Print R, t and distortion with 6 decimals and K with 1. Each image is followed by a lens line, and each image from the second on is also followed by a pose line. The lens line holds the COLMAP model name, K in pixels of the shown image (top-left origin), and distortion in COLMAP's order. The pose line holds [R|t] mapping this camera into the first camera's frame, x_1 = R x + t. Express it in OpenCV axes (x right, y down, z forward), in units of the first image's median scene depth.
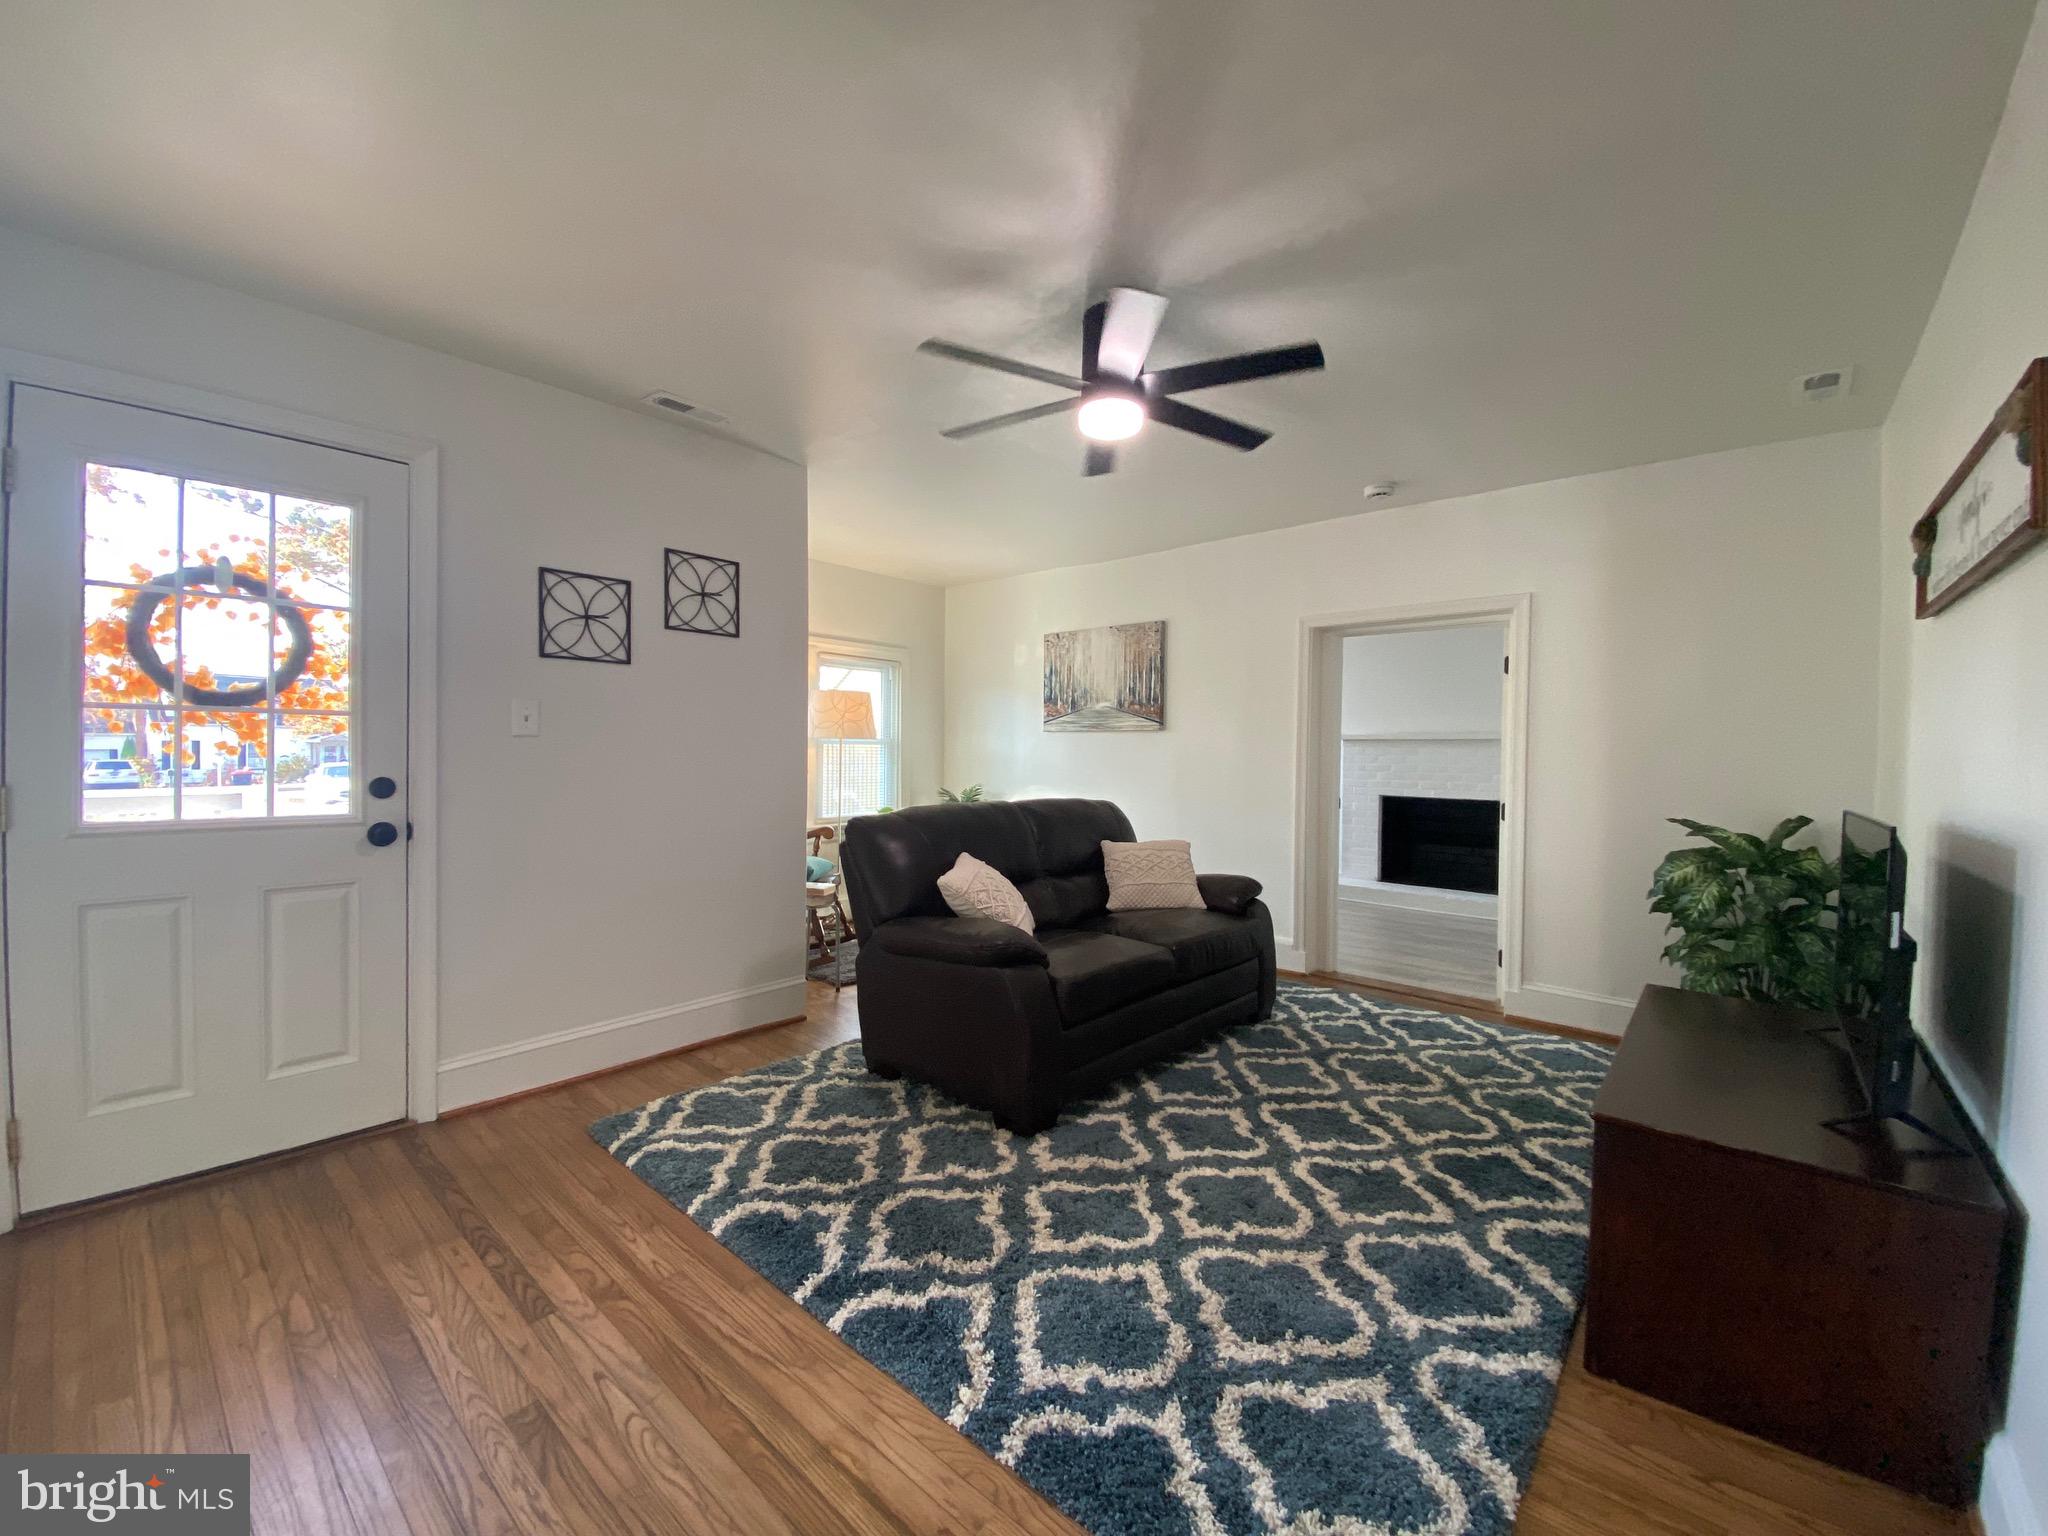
lens RADIAL K [[820.8, 0, 1019.3], [0, 820.8, 761.4], [0, 0, 1]] dist [0.020657, -0.017963]
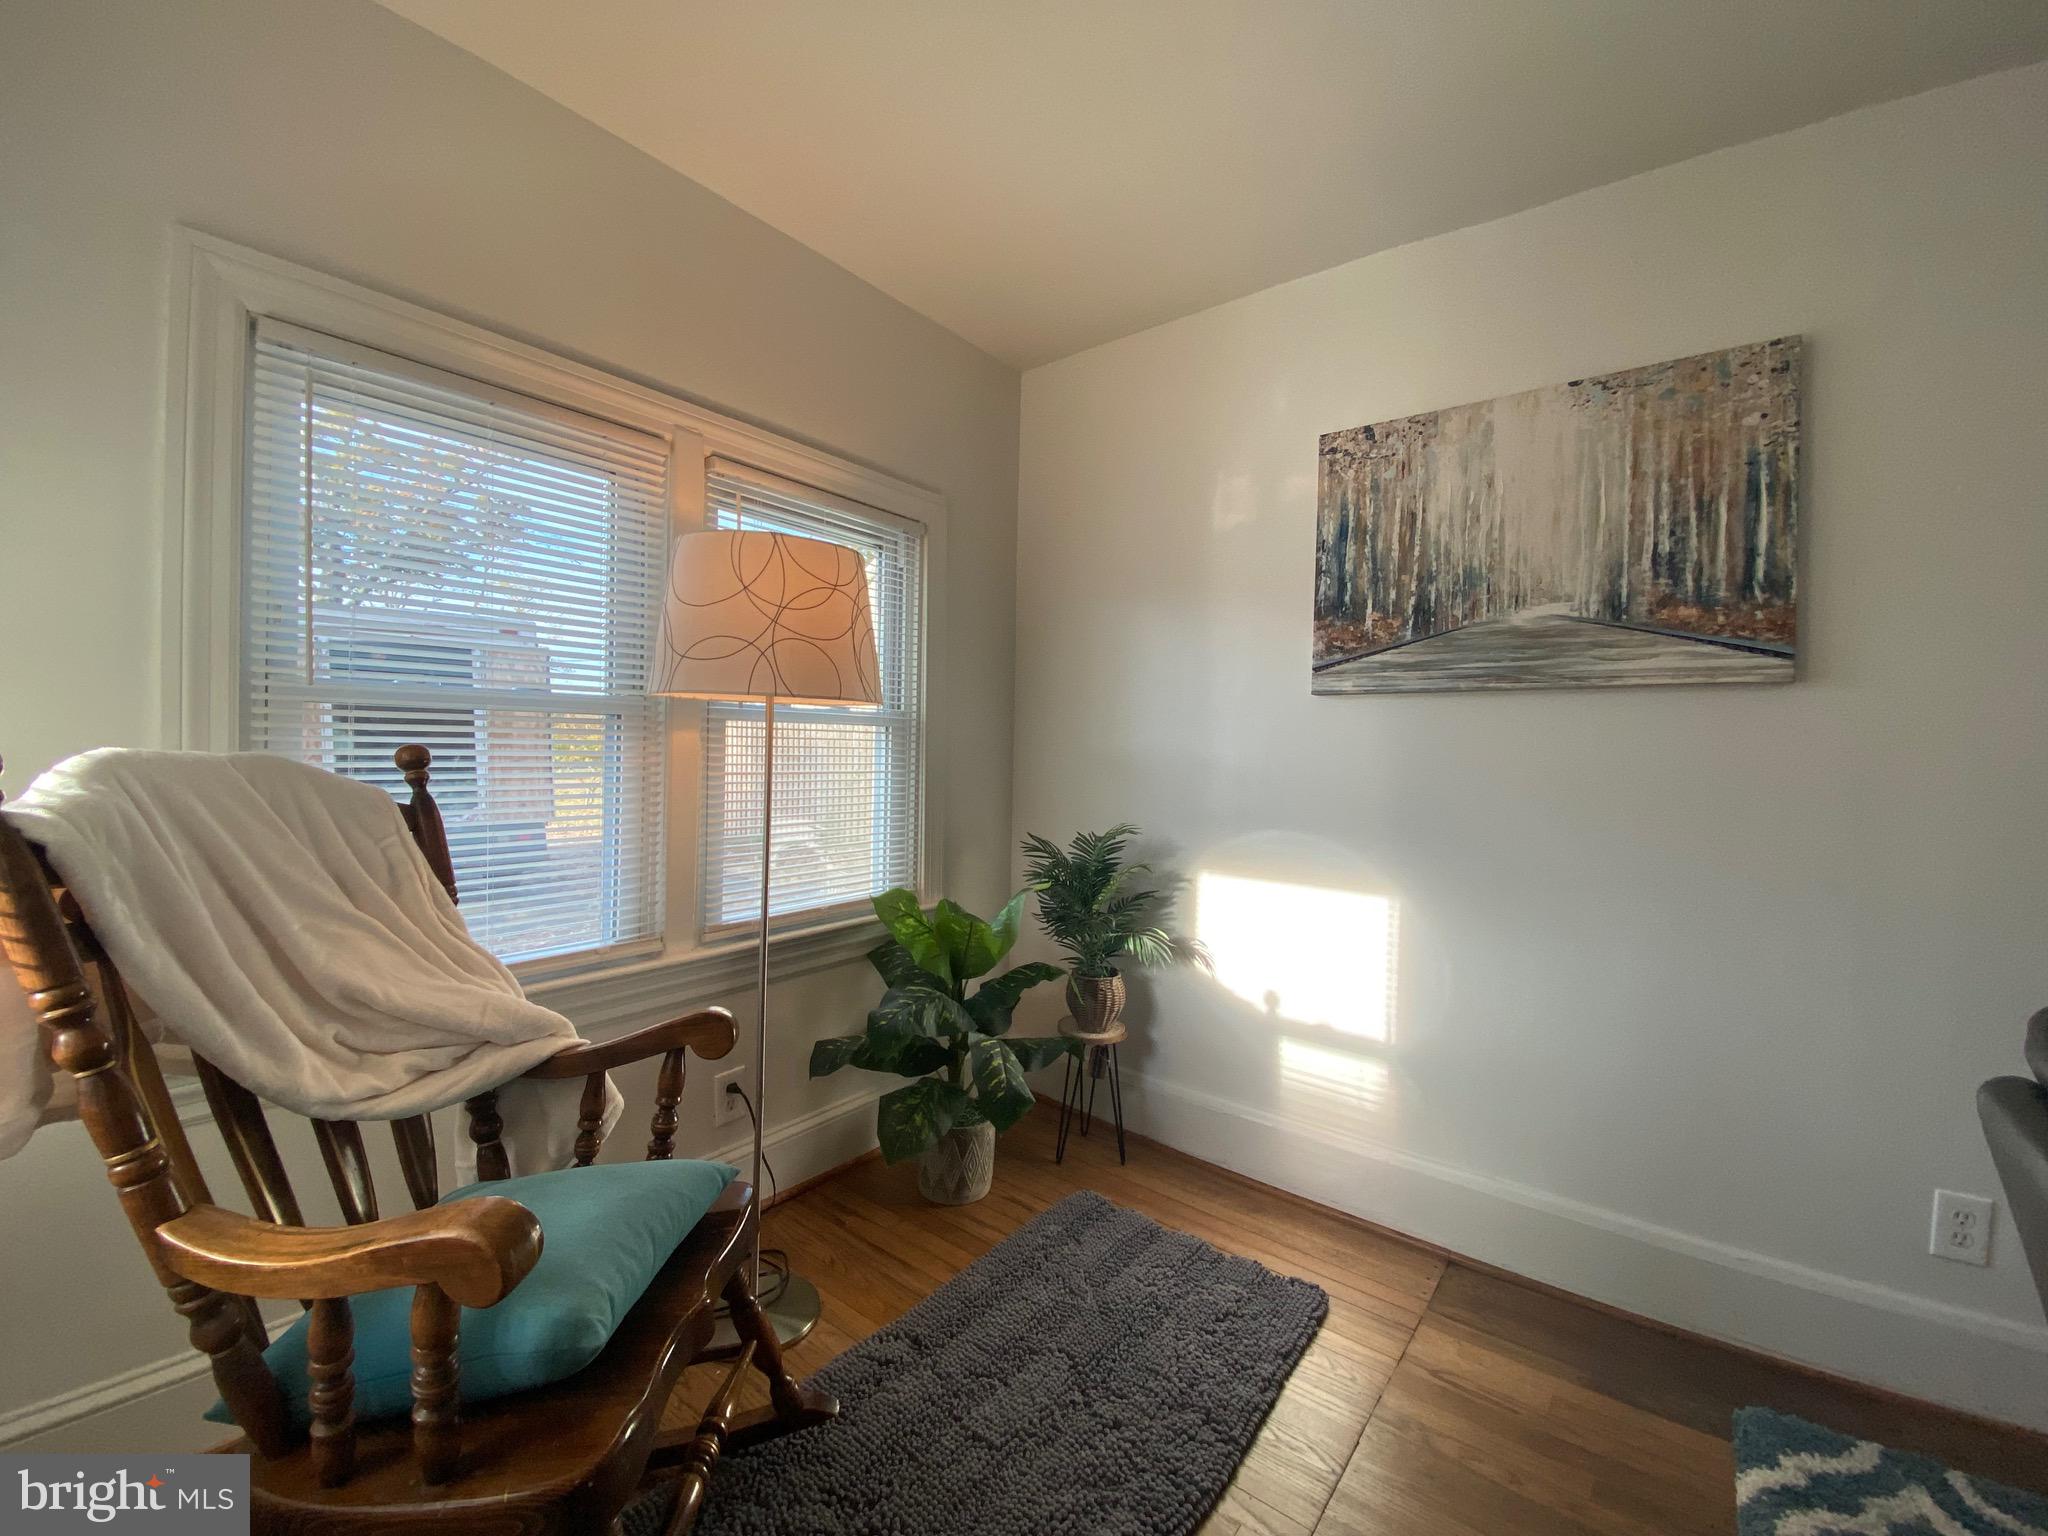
lens RADIAL K [[820.8, 0, 1019.3], [0, 820.8, 761.4], [0, 0, 1]] dist [0.020657, -0.017963]
pose [[0.998402, 0.007416, 0.056015, -0.248311], [-0.007914, 0.999931, 0.008676, -0.013577], [-0.055947, -0.009105, 0.998392, 1.218916]]
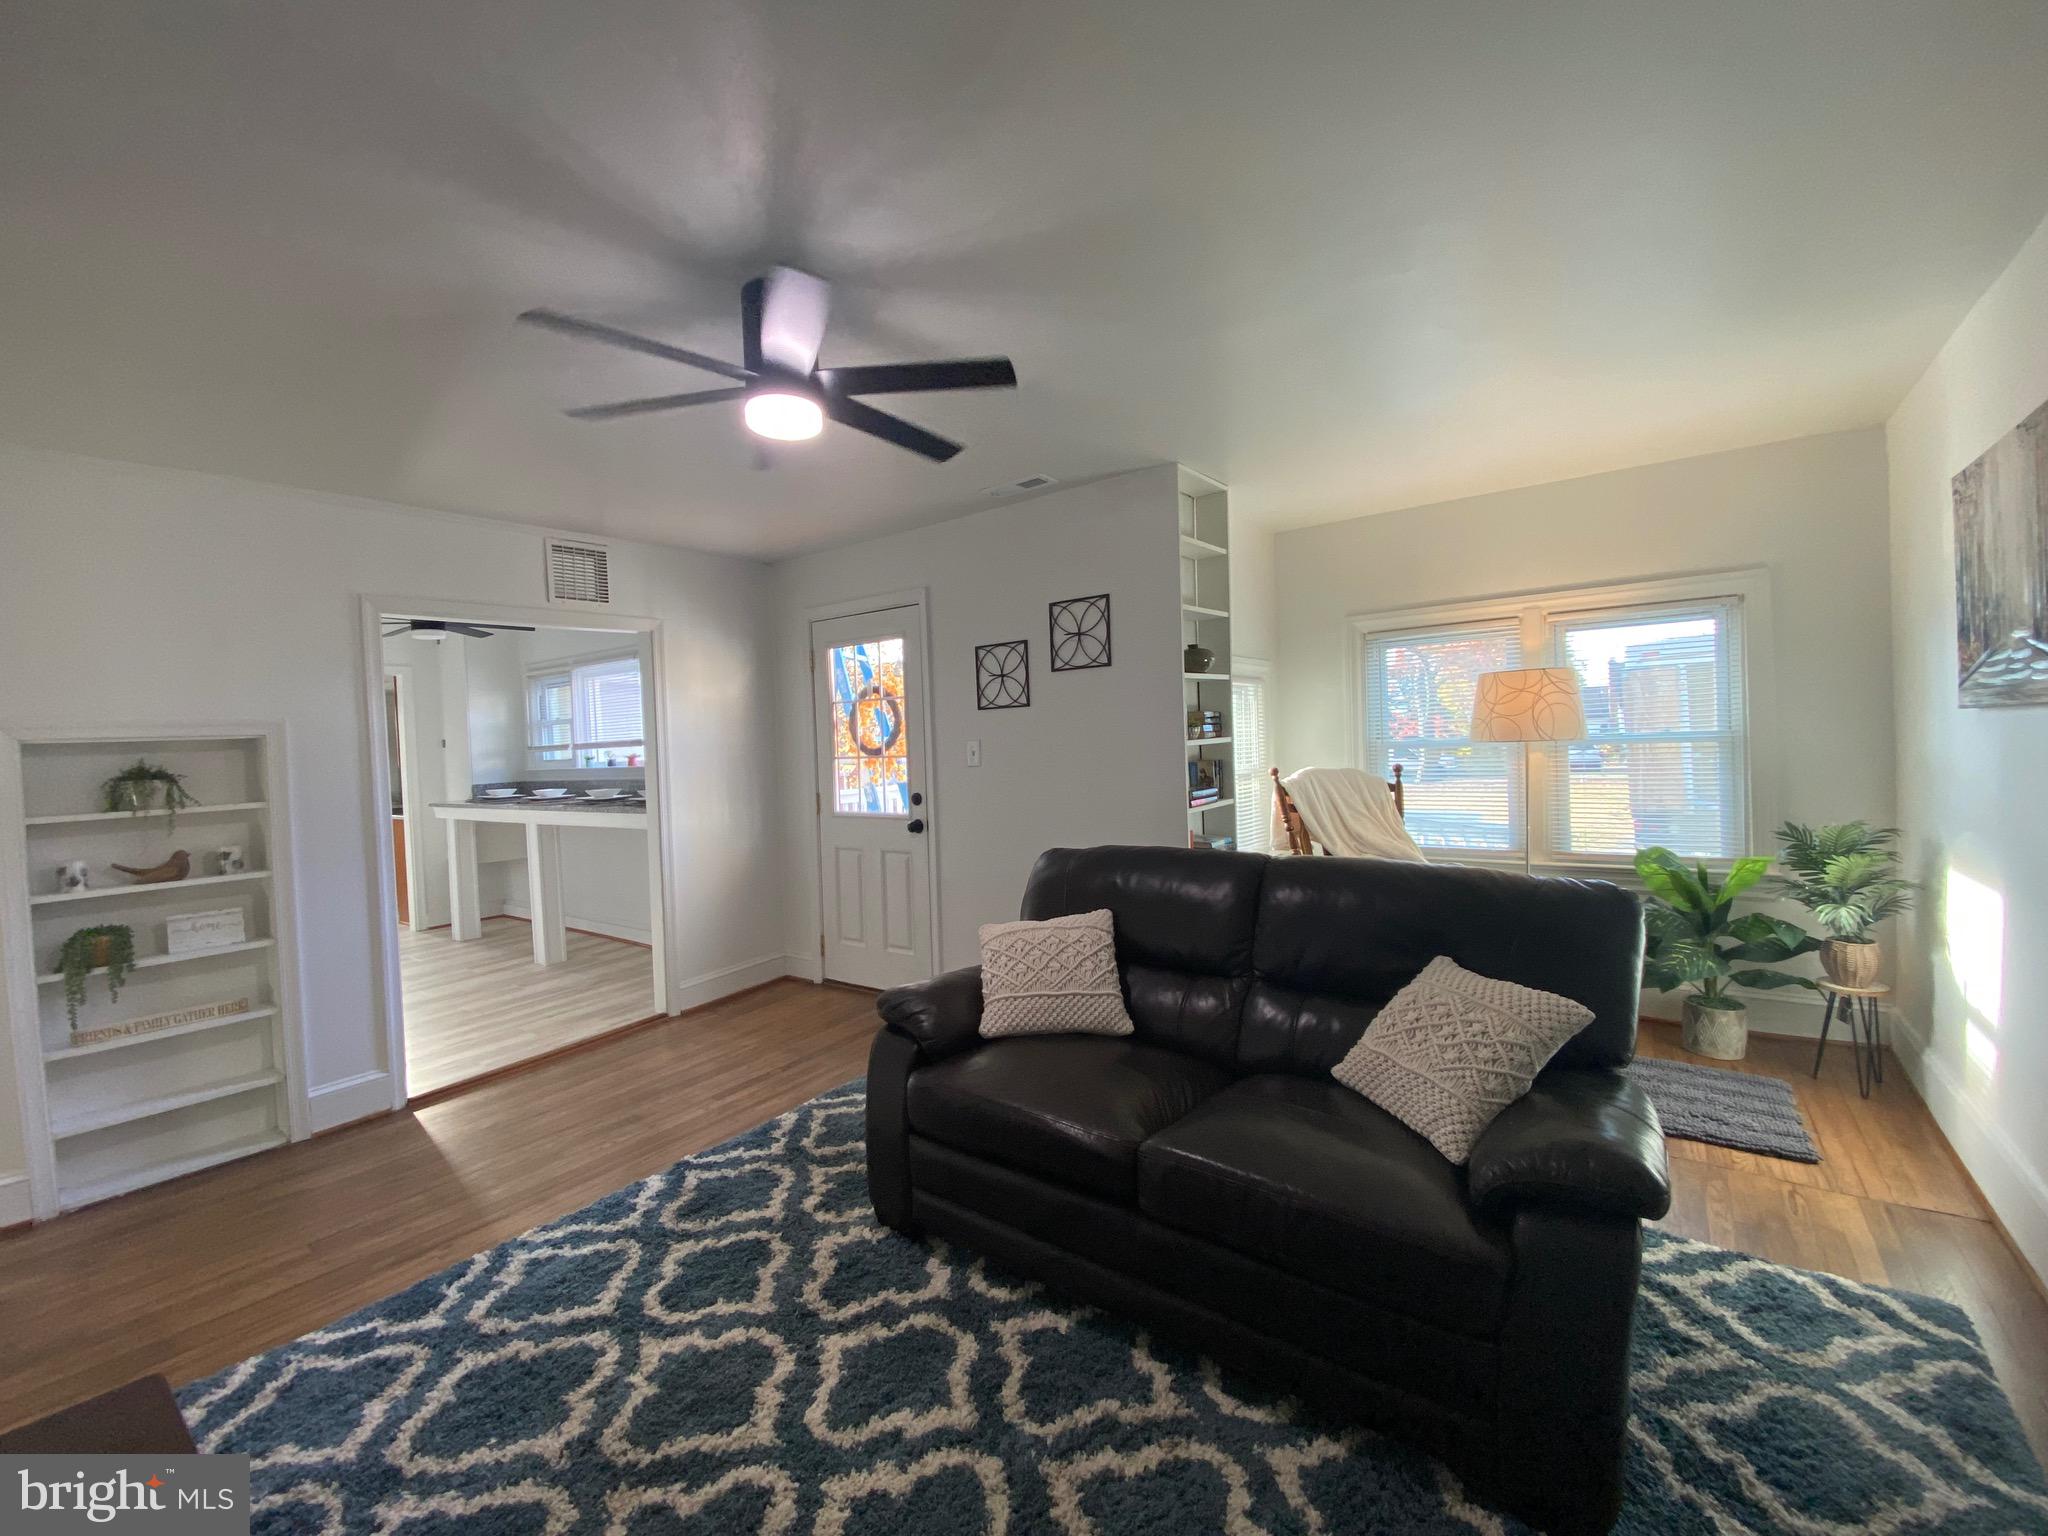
lens RADIAL K [[820.8, 0, 1019.3], [0, 820.8, 761.4], [0, 0, 1]] dist [0.020657, -0.017963]
pose [[0.083321, 0.003727, -0.996516, 0.797551], [0.025489, 0.999658, 0.005870, -0.046113], [0.996197, -0.025889, 0.083198, 0.934751]]
